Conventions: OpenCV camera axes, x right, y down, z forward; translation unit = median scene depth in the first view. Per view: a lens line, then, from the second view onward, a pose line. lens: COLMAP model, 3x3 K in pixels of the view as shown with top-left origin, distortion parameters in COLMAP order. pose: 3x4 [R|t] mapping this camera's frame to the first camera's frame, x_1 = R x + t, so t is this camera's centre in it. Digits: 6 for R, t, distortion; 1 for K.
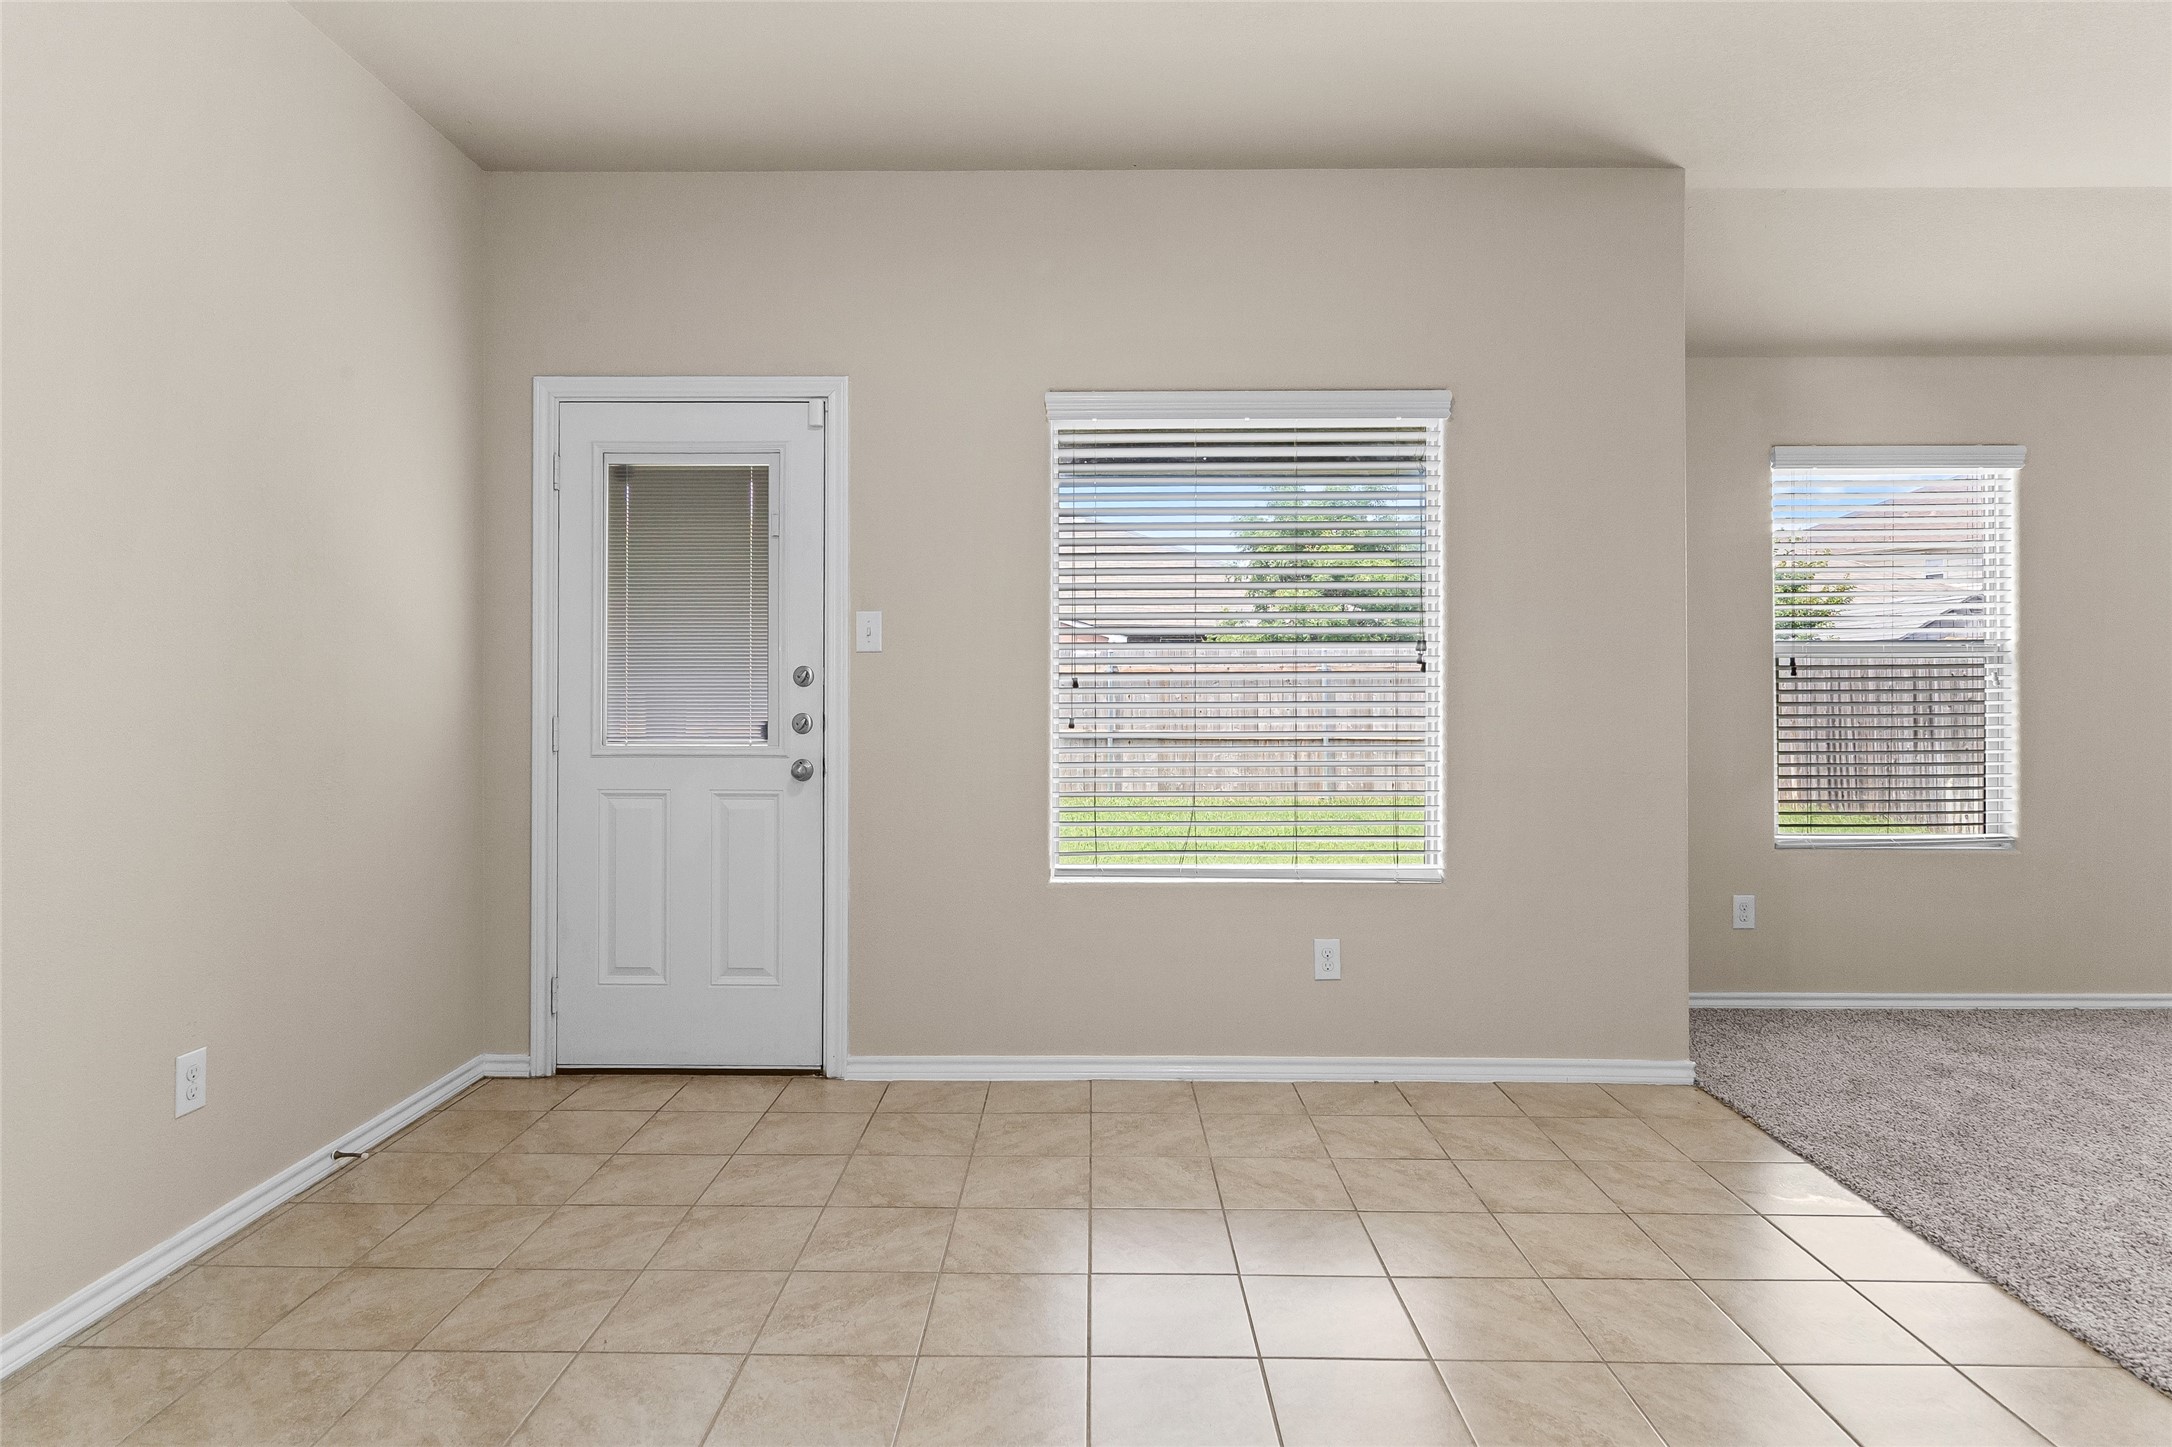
lens RADIAL K [[1194.5, 0, 1077.4], [0, 1194.5, 684.9], [0, 0, 1]] dist [0.002579, -0.002146]
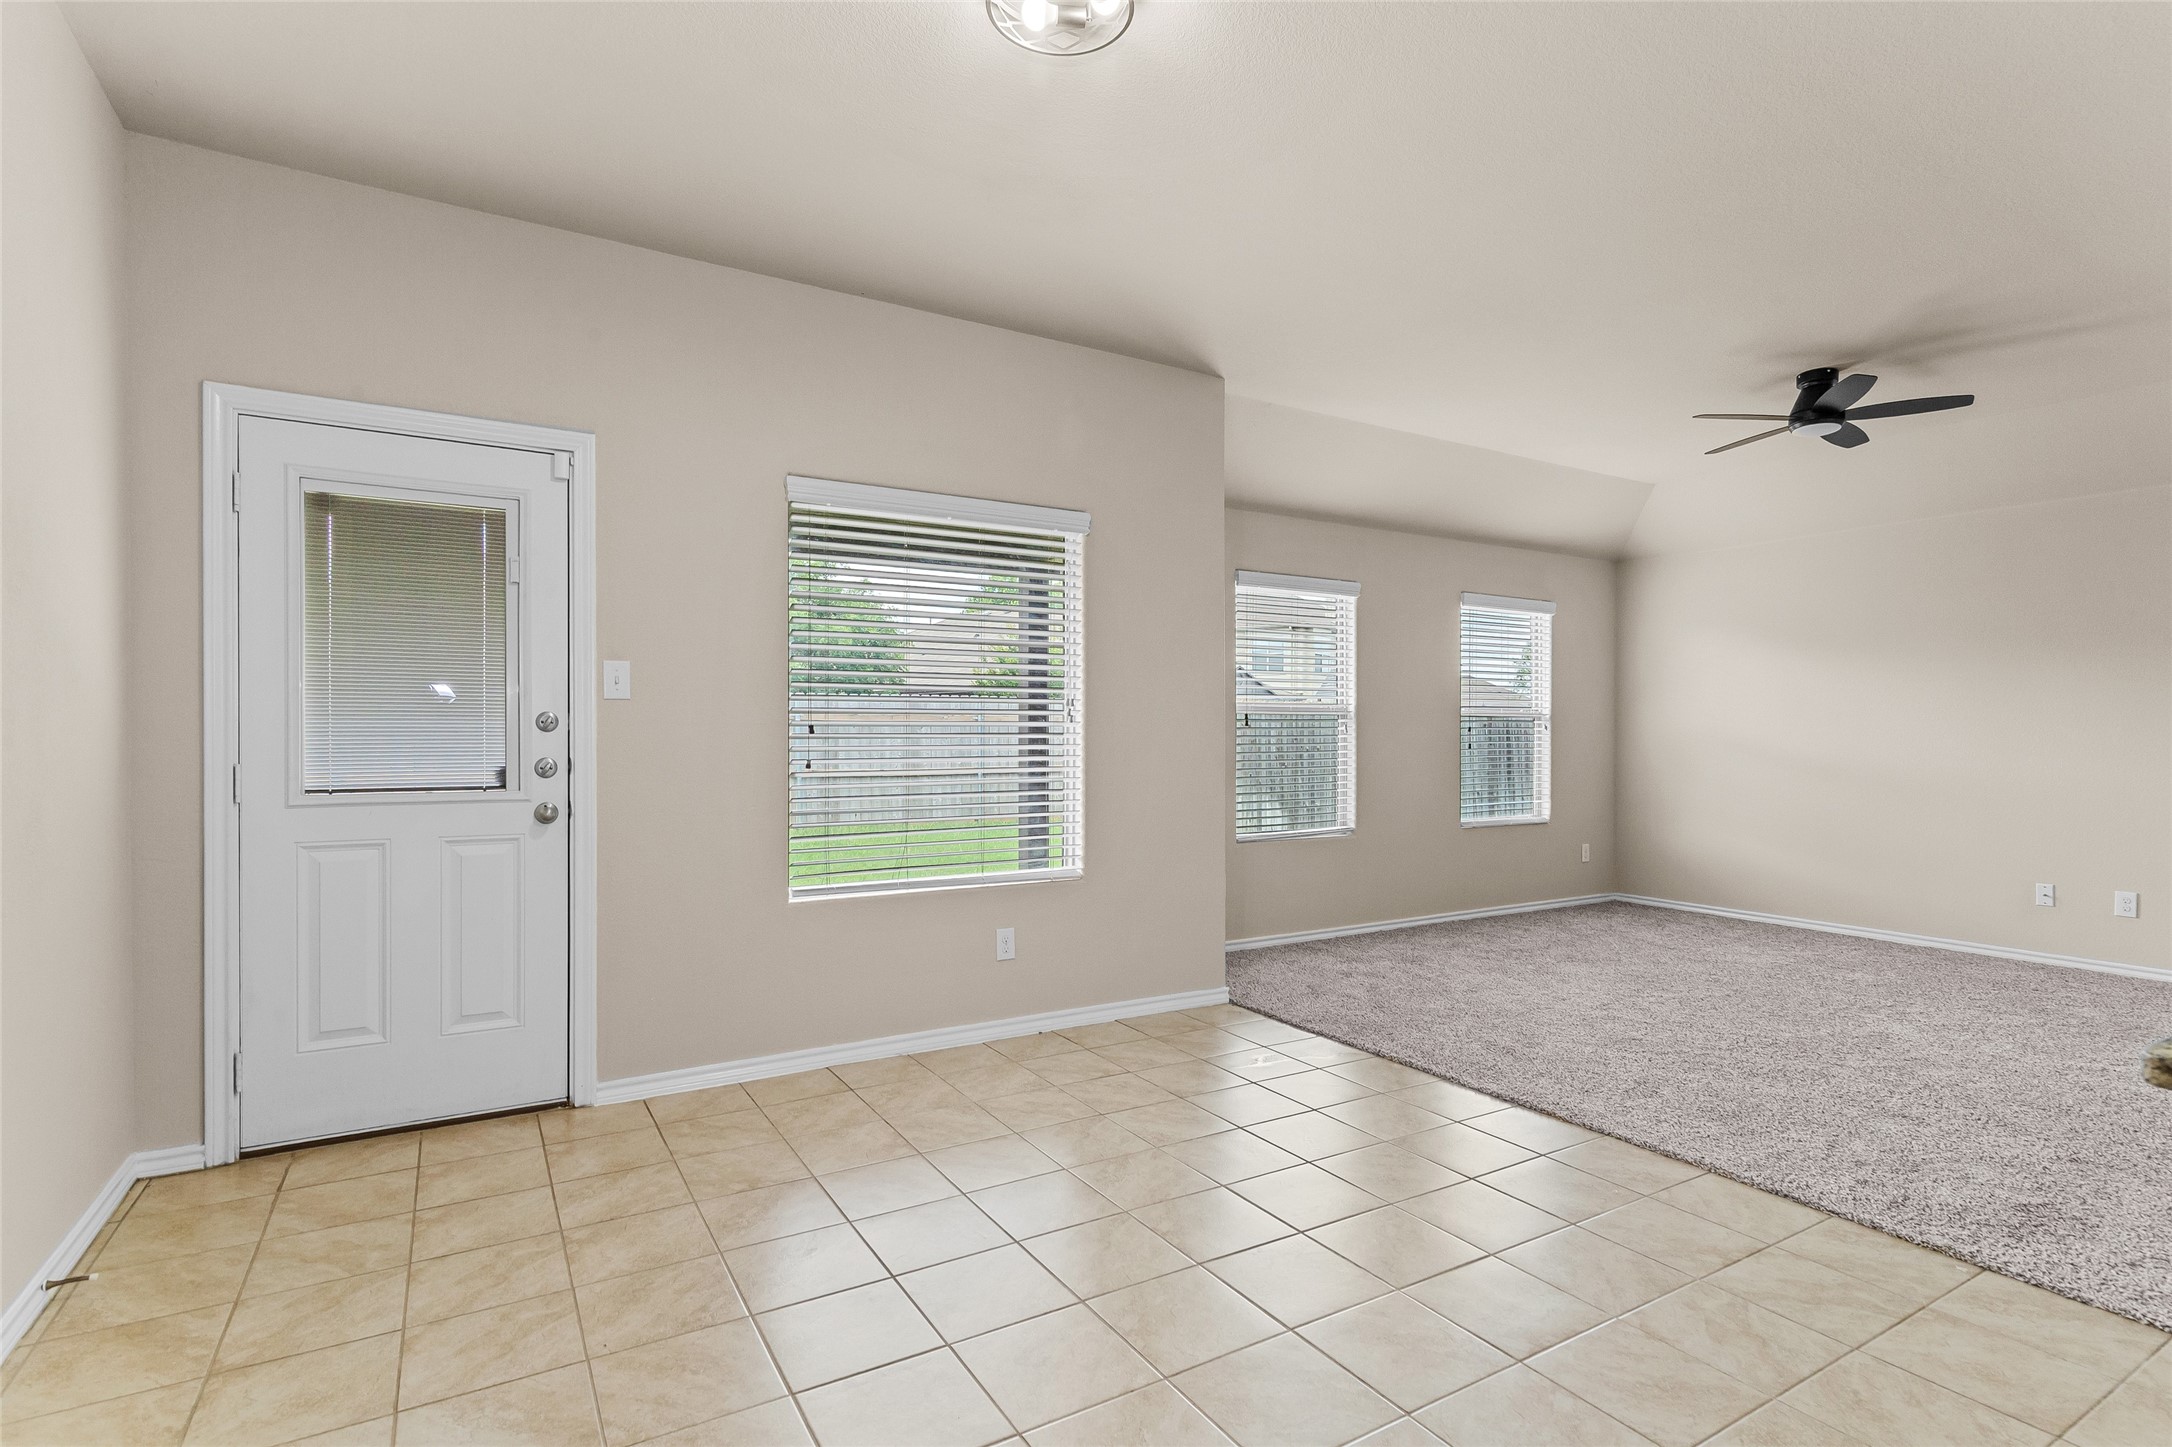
lens RADIAL K [[1054.8, 0, 1096.1], [0, 1054.8, 742.7], [0, 0, 1]] dist [0.002679, -0.000252]
pose [[0.848669, -0.002449, 0.528919, -0.310621], [-0.005191, 0.999903, 0.012959, -0.003638], [-0.528899, -0.013743, 0.848574, -0.018025]]
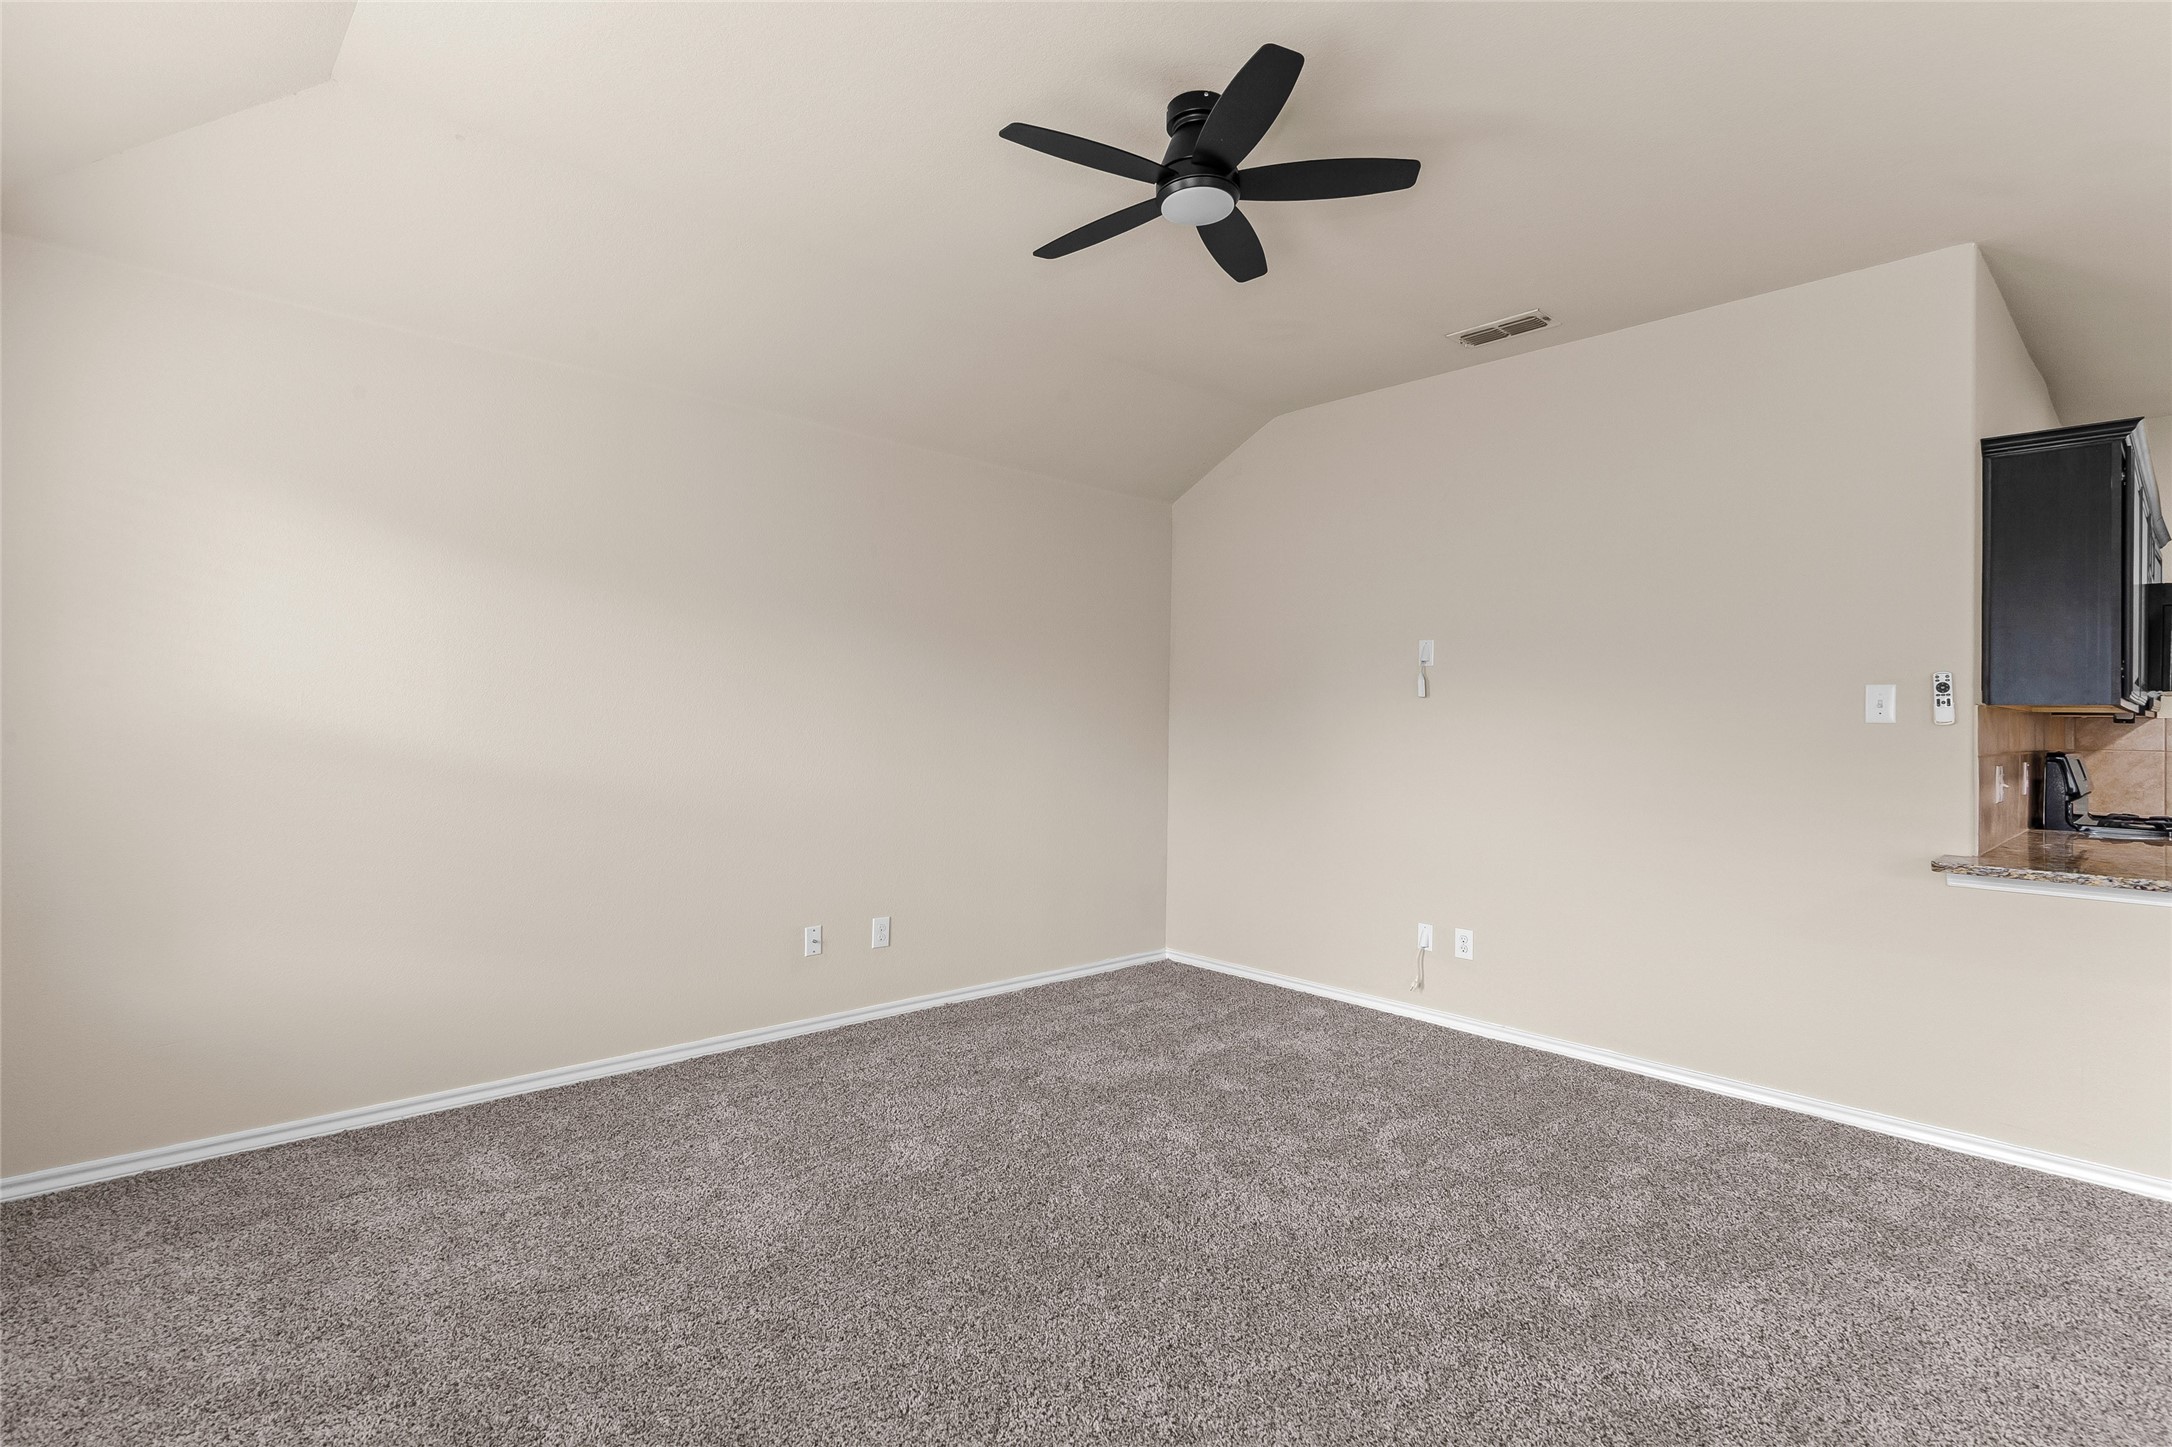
lens RADIAL K [[1027.5, 0, 1078.4], [0, 1027.5, 704.0], [0, 0, 1]] dist [0.000352, -0.000075]
pose [[-0.683127, -0.000408, 0.730300, 0.615107], [-0.019968, 0.999636, -0.018119, -0.021264], [-0.730027, -0.026961, -0.682887, 1.118851]]
